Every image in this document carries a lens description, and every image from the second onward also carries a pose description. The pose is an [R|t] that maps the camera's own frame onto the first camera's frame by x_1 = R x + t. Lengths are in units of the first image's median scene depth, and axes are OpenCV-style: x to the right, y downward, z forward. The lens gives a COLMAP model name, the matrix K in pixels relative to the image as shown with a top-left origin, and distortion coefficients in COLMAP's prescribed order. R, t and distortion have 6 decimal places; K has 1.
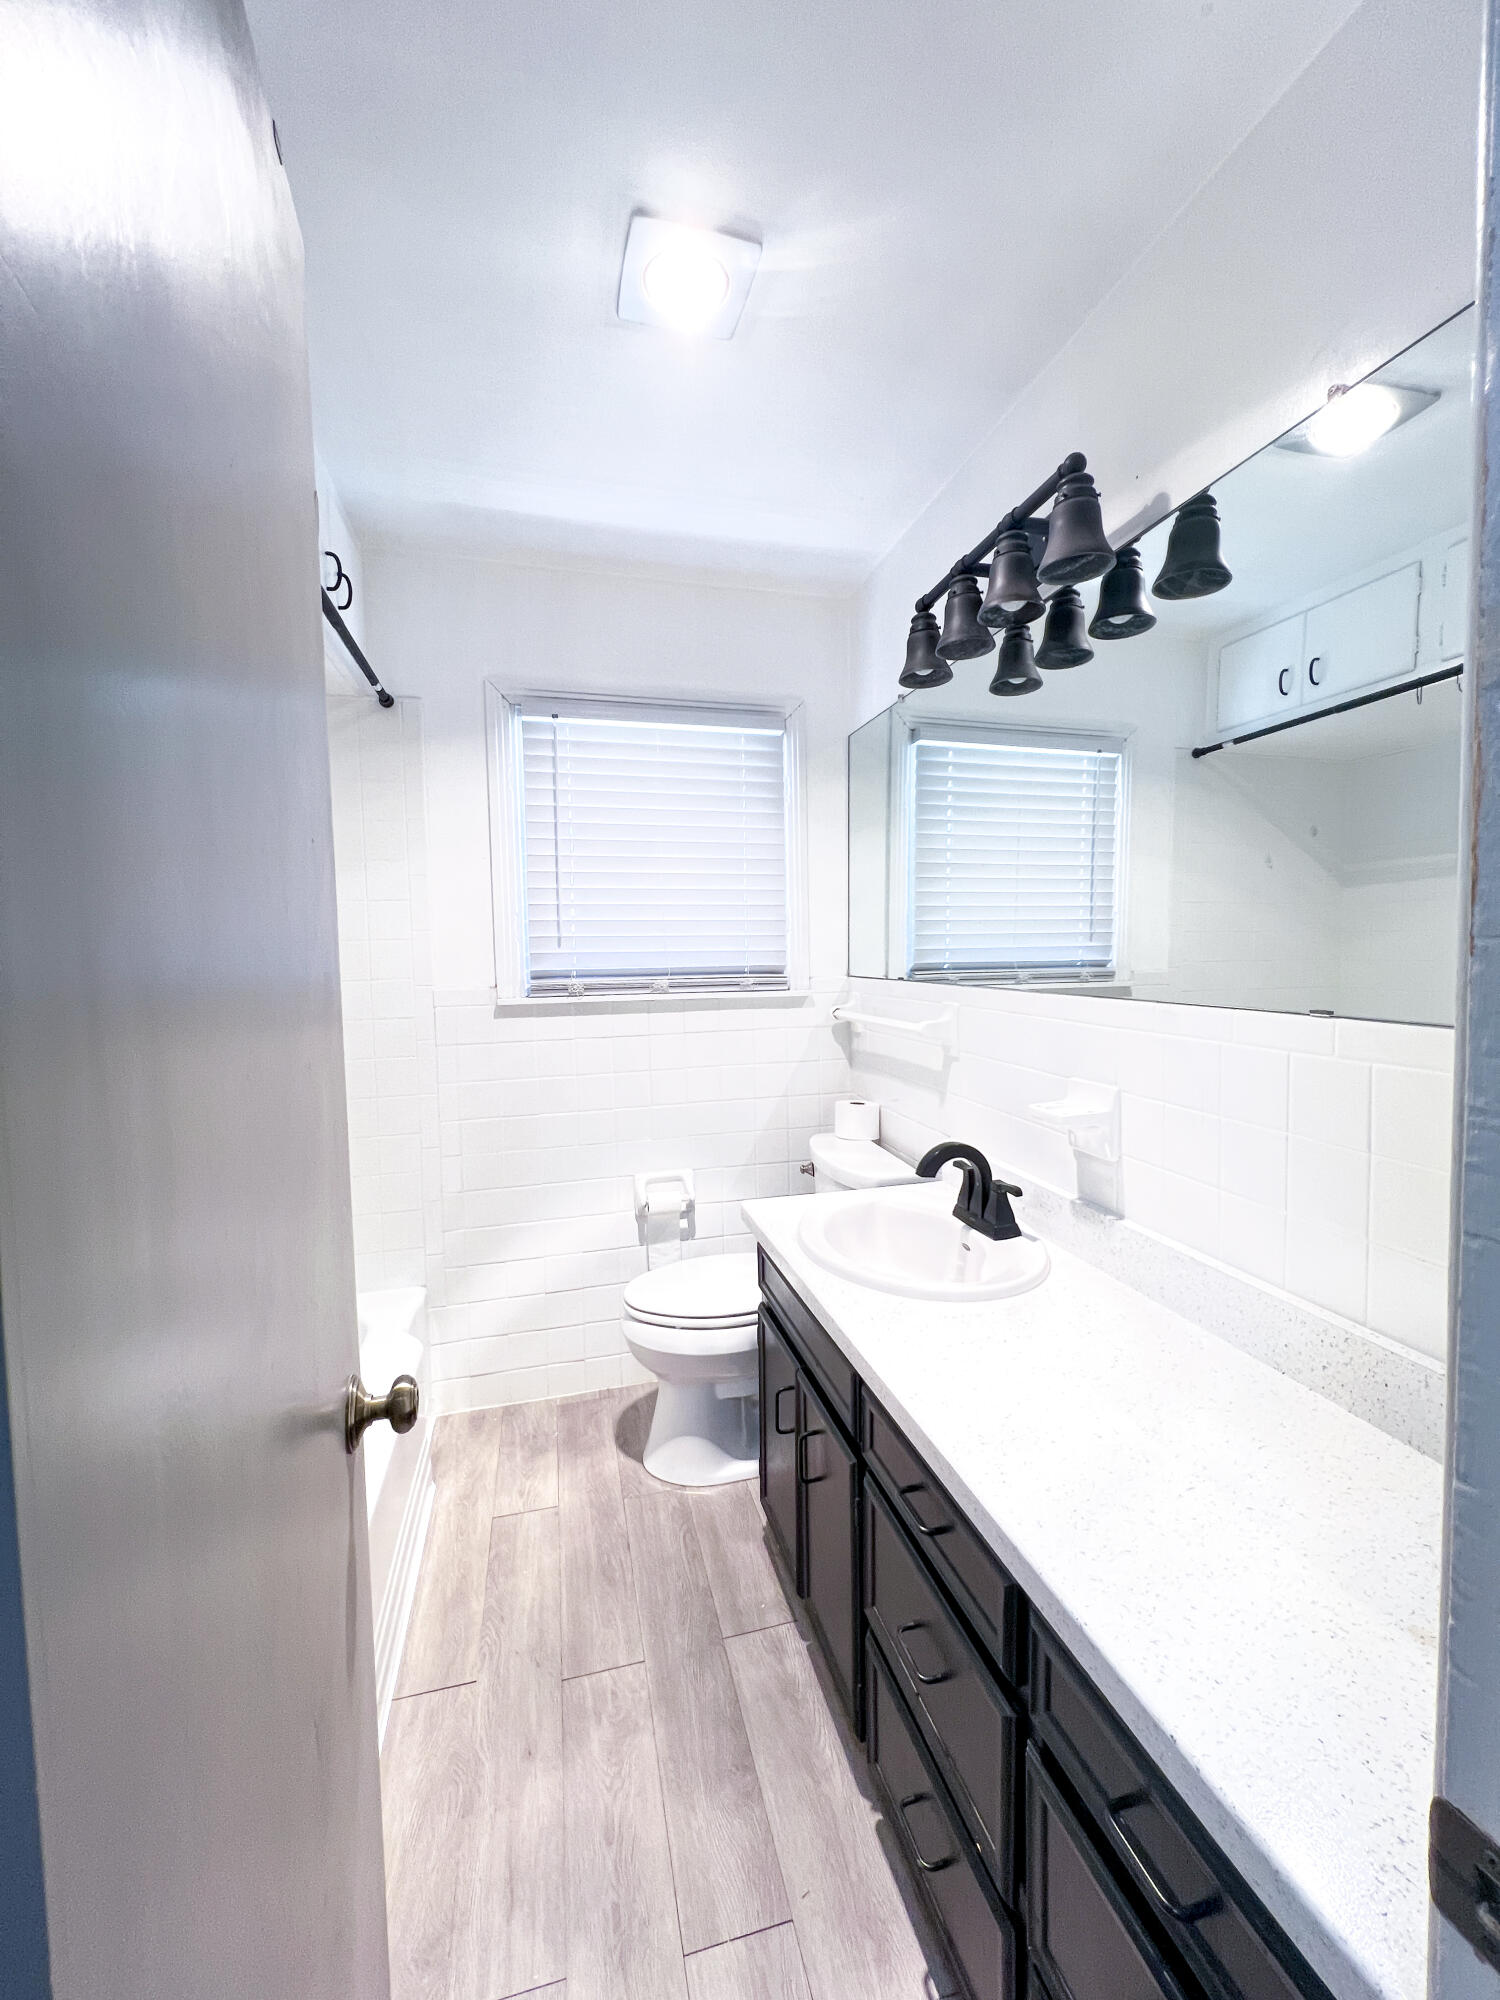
lens RADIAL K [[802.2, 0, 759.2], [0, 802.2, 999.9], [0, 0, 1]] dist [0.000091, -0.000115]
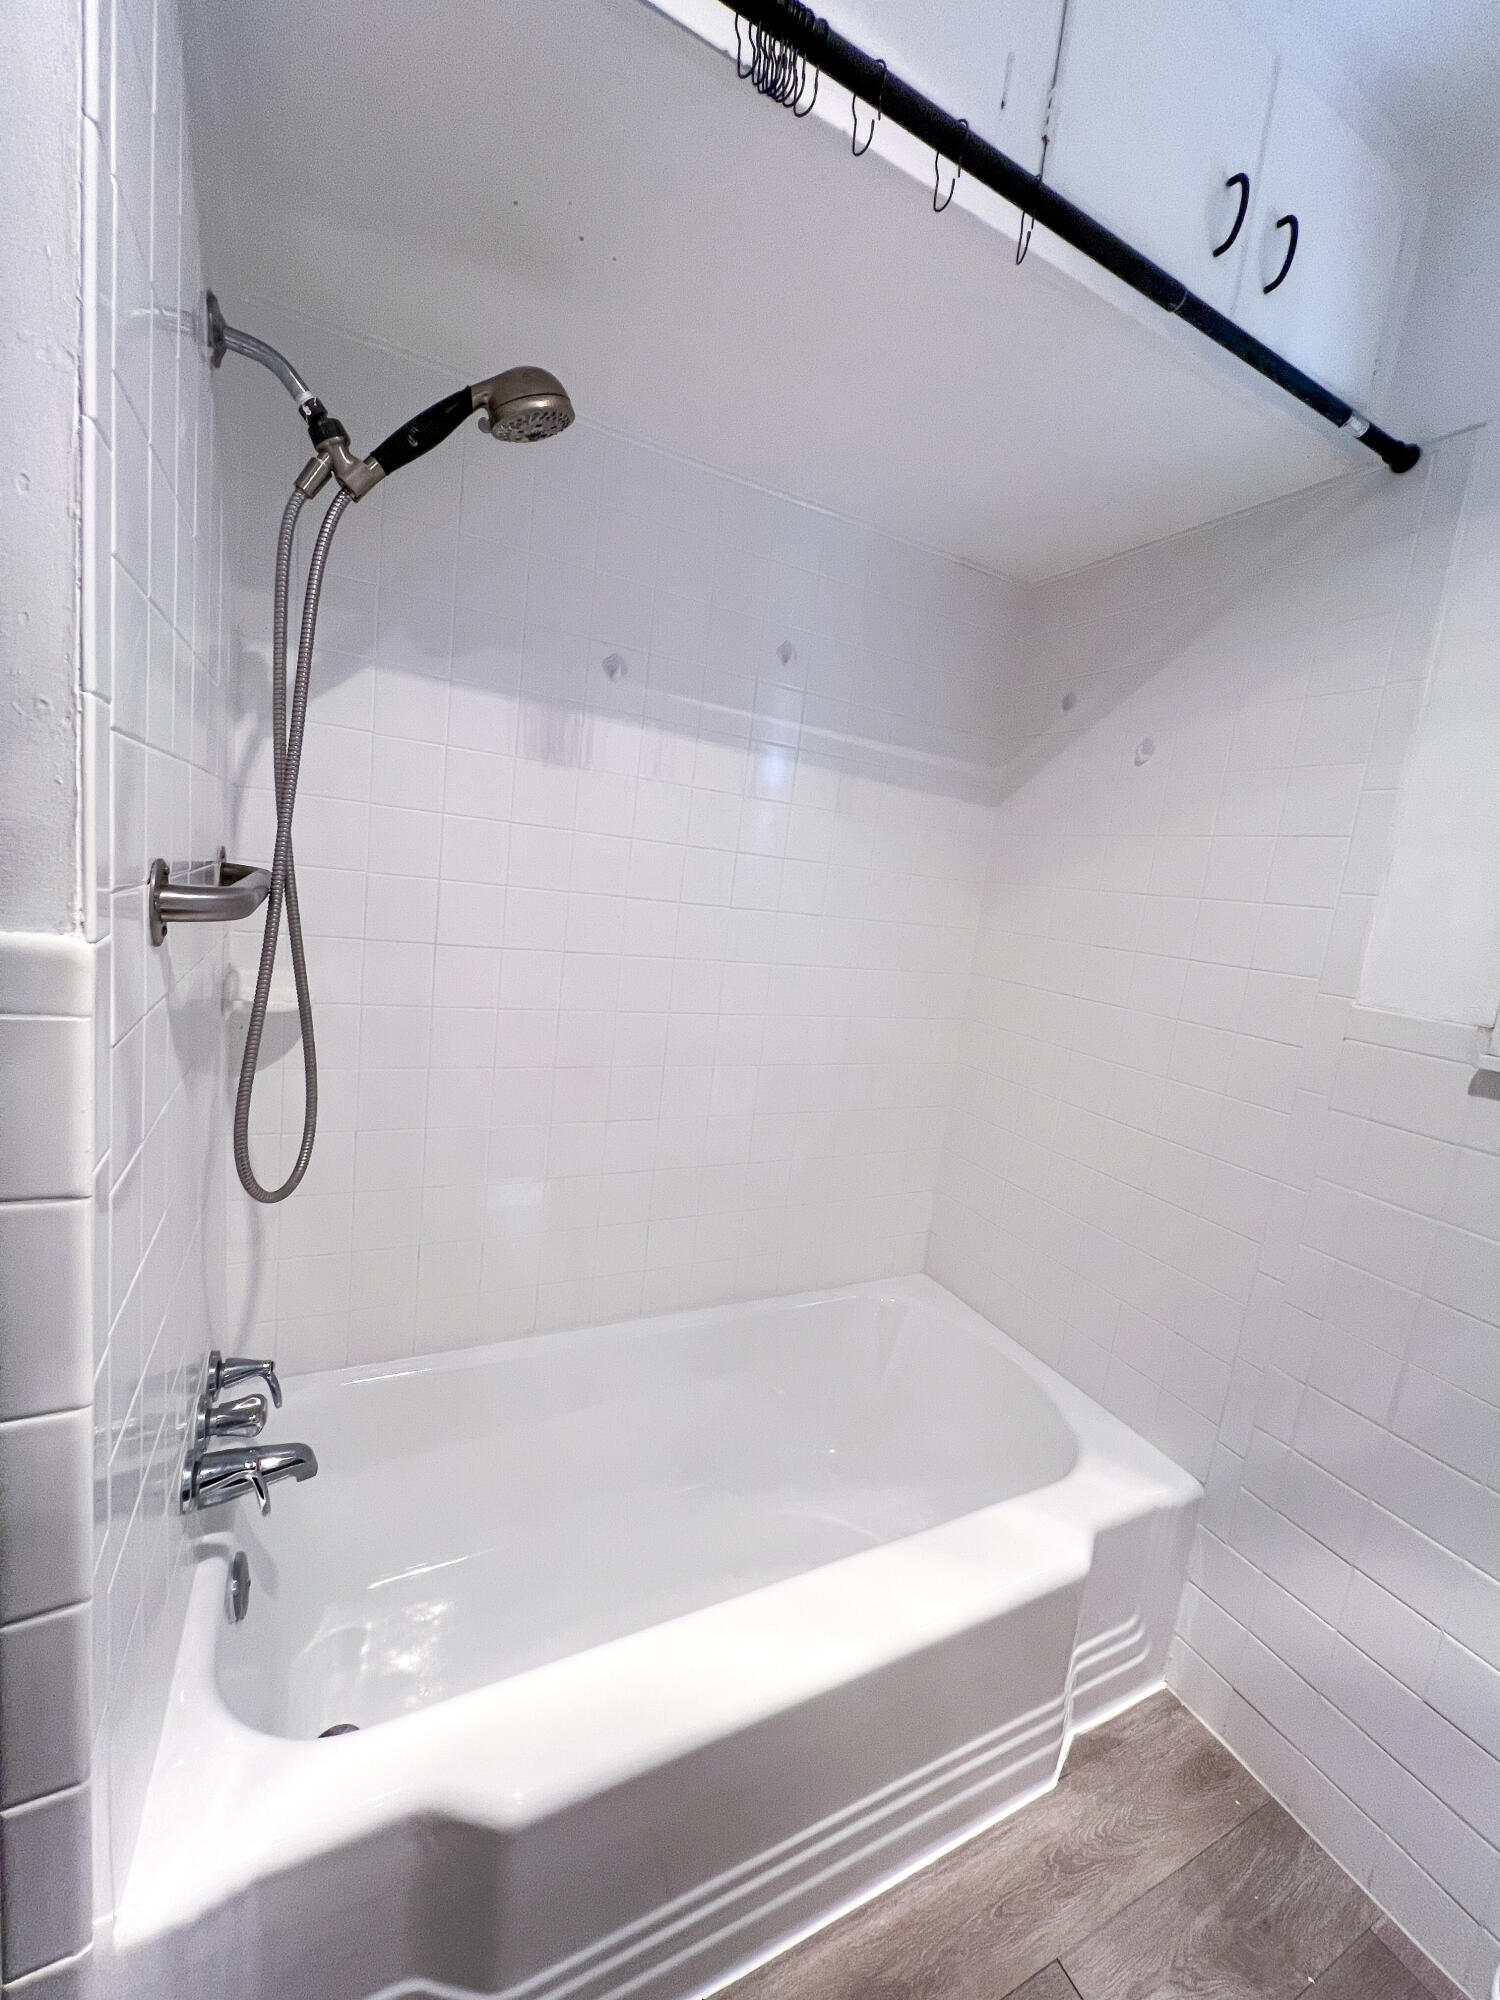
lens RADIAL K [[808.6, 0, 750.8], [0, 808.6, 997.0], [0, 0, 1]] dist [0.000440, 0.000495]
pose [[0.209142, 0.186687, -0.959900, 0.024227], [-0.184341, 0.971536, 0.148786, -0.024567], [0.960353, 0.145831, 0.237603, 0.489889]]
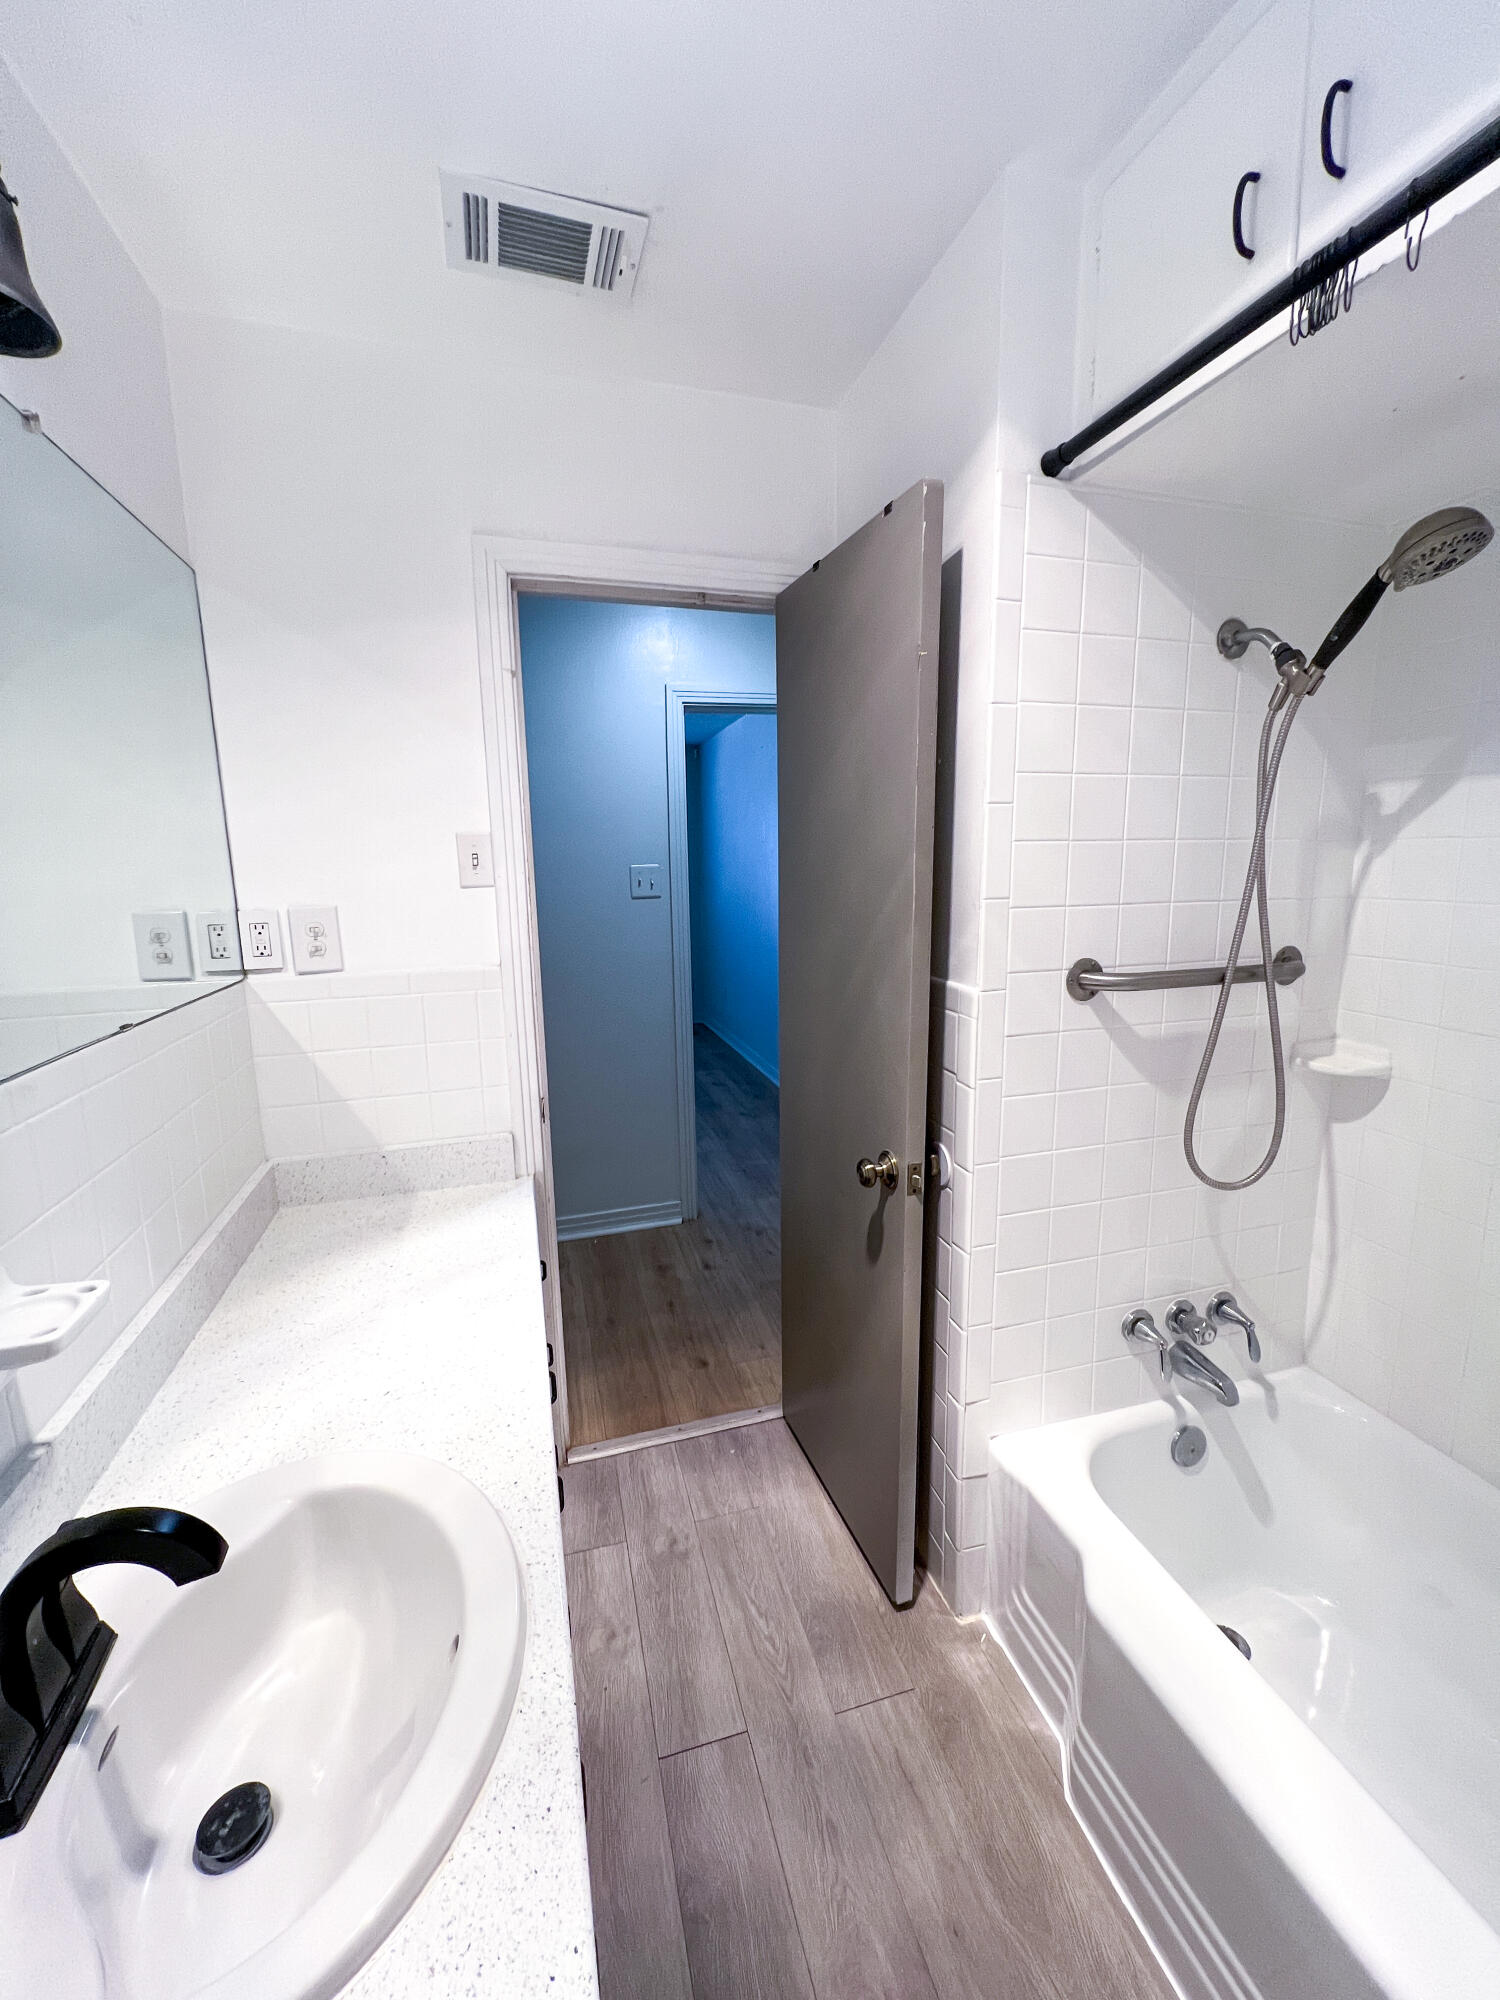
lens RADIAL K [[808.6, 0, 752.9], [0, 808.6, 994.6], [0, 0, 1]] dist [0.000440, 0.000495]
pose [[-0.999249, 0.037491, -0.009770, -0.064094], [0.034192, 0.971952, 0.232680, -0.114718], [0.018219, 0.232171, -0.972504, 0.944521]]
